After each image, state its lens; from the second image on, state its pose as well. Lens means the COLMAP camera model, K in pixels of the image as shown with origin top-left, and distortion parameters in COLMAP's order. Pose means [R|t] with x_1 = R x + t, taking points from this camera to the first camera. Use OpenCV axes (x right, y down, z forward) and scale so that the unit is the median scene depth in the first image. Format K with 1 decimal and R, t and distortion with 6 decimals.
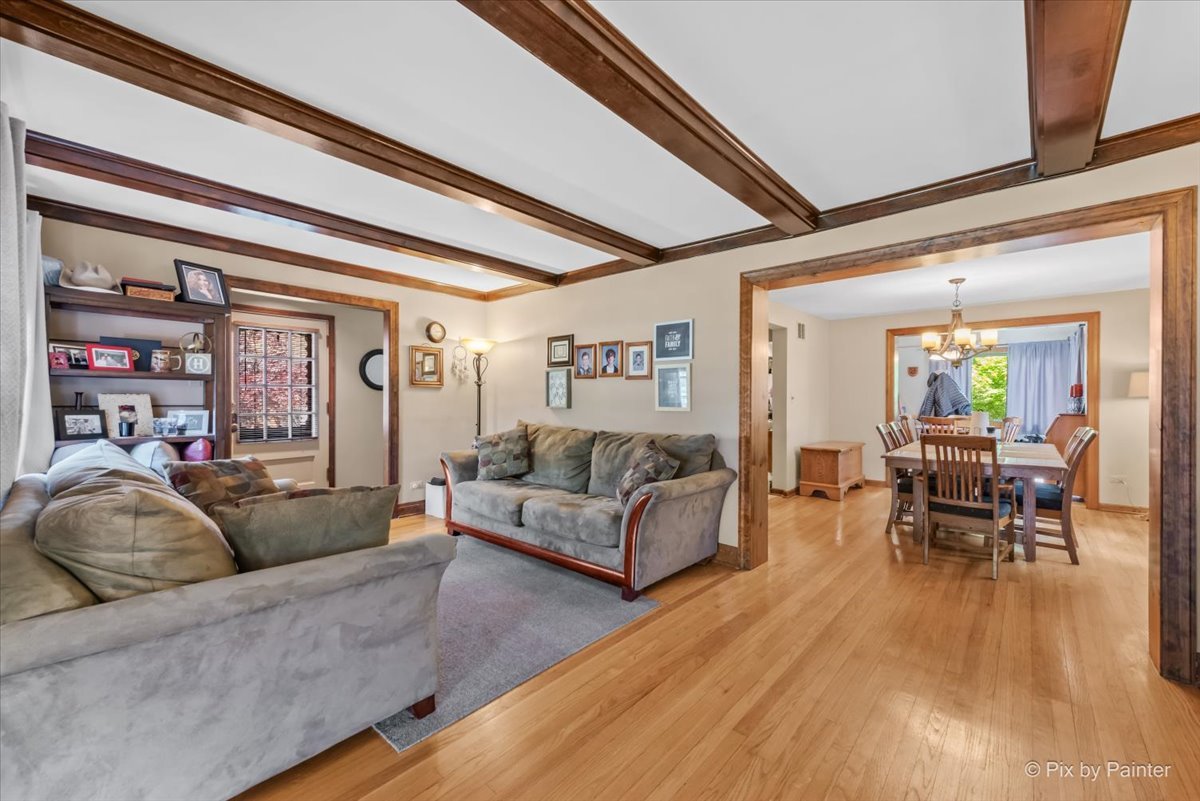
lens RADIAL K [[477.4, 0, 602.7], [0, 477.4, 401.2], [0, 0, 1]] dist [0.003120, 0.000089]
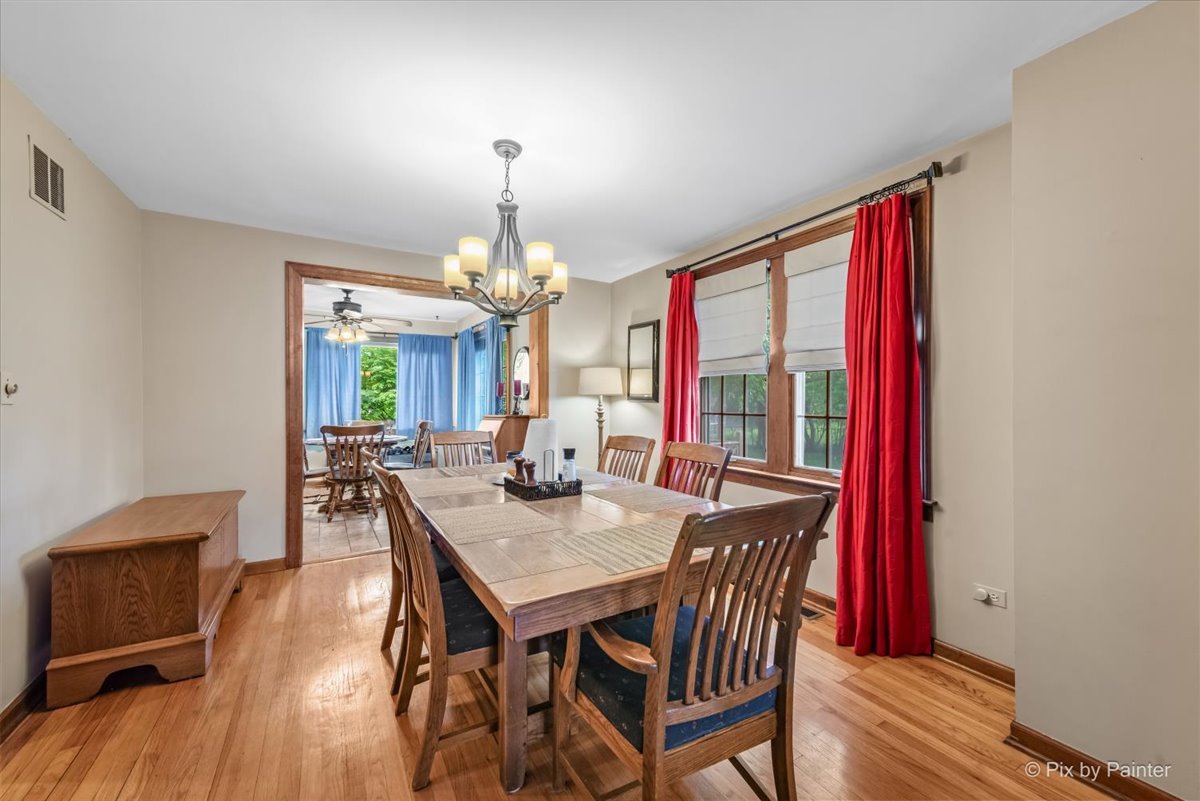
lens RADIAL K [[477.4, 0, 602.3], [0, 477.4, 400.2], [0, 0, 1]] dist [0.003120, 0.000089]
pose [[0.297911, -0.003831, 0.954586, 0.300190], [0.010390, 0.999946, 0.000770, -0.000967], [-0.954537, 0.009689, 0.297935, 0.756659]]
